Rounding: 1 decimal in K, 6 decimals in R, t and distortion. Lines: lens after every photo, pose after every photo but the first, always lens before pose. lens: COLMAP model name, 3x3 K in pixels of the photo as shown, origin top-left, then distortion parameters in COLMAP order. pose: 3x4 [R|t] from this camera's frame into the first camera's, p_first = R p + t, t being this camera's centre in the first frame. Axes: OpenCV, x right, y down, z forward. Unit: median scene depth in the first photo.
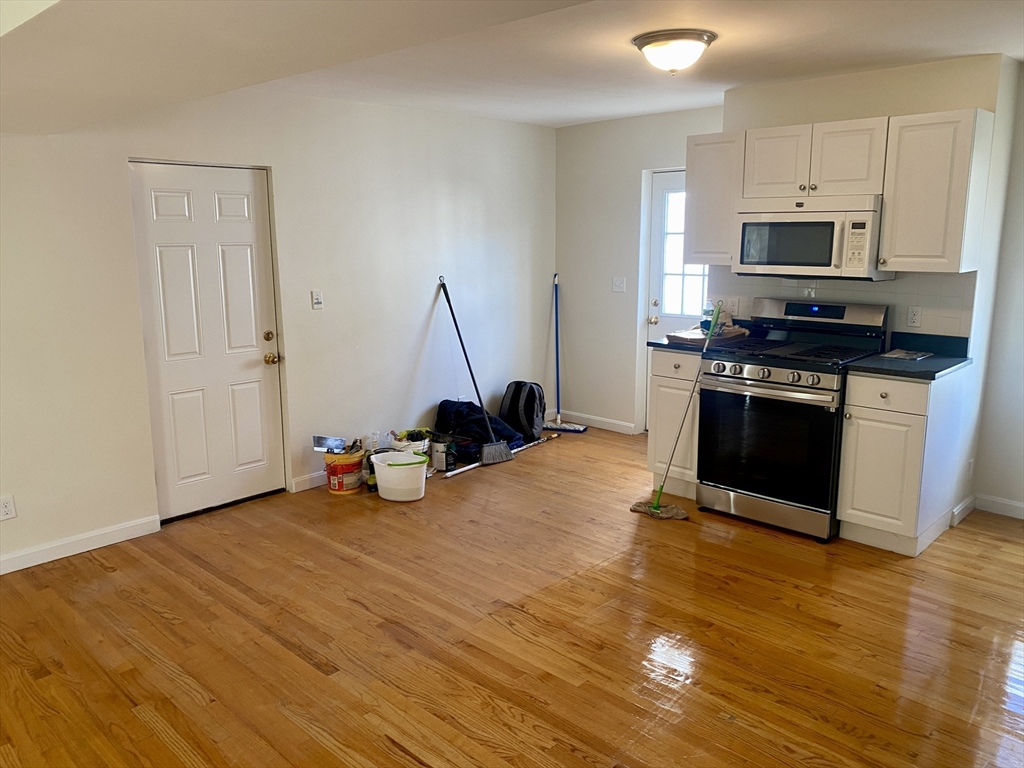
lens RADIAL K [[781.7, 0, 518.8], [0, 781.7, 378.6], [0, 0, 1]] dist [0.029684, -0.004798]
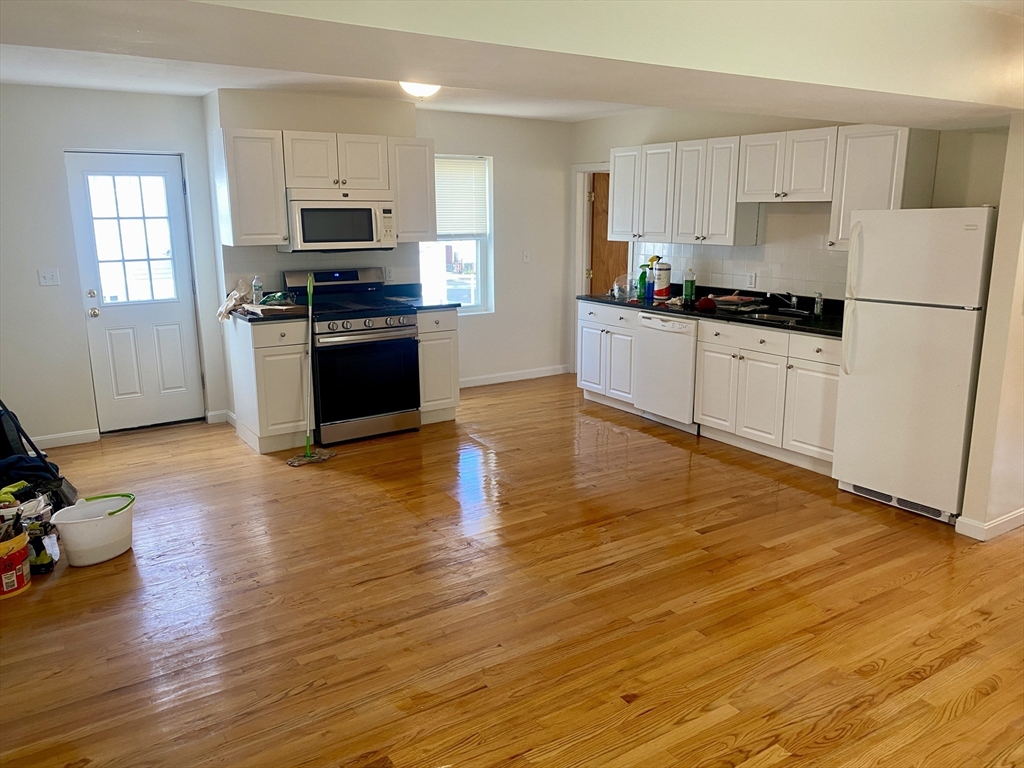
lens RADIAL K [[781.7, 0, 518.4], [0, 781.7, 380.7], [0, 0, 1]] dist [0.029684, -0.004798]
pose [[0.218712, -0.204432, 0.954134, -0.861003], [0.186989, 0.968467, 0.164641, -0.077923], [-0.957706, 0.142403, 0.250042, 0.415190]]
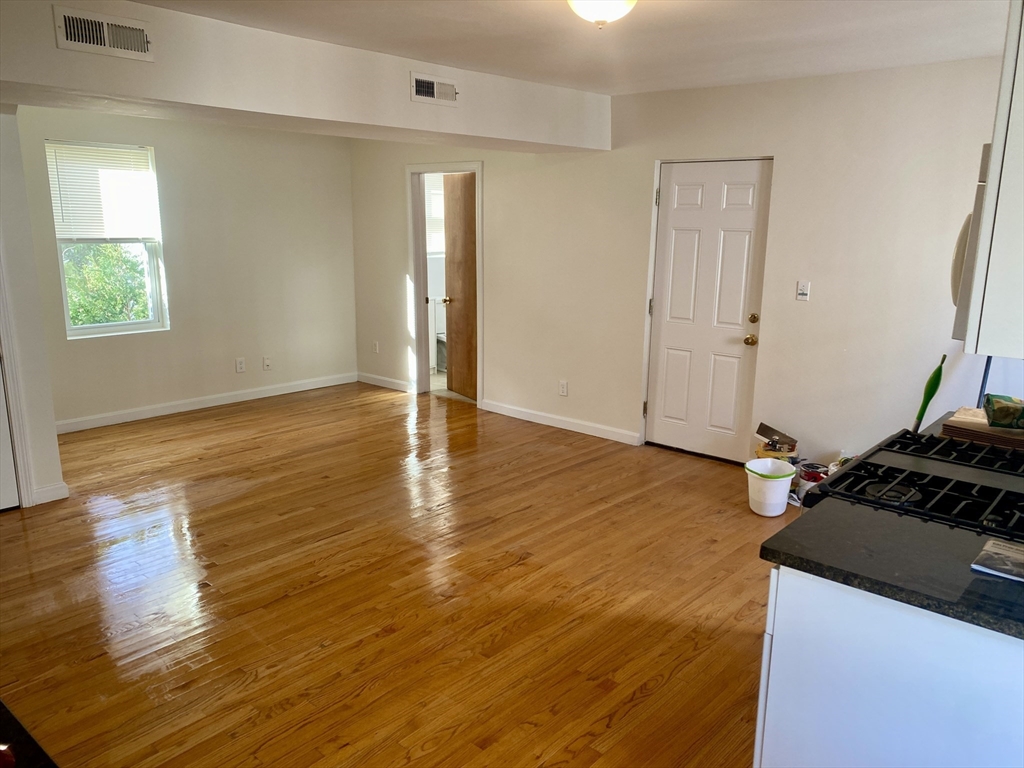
lens RADIAL K [[781.7, 0, 515.0], [0, 781.7, 394.6], [0, 0, 1]] dist [0.029684, -0.004798]
pose [[0.037848, 0.230253, -0.972394, 0.789303], [-0.205536, 0.954079, 0.217916, -0.131955], [0.977917, 0.191615, 0.083435, 0.673110]]
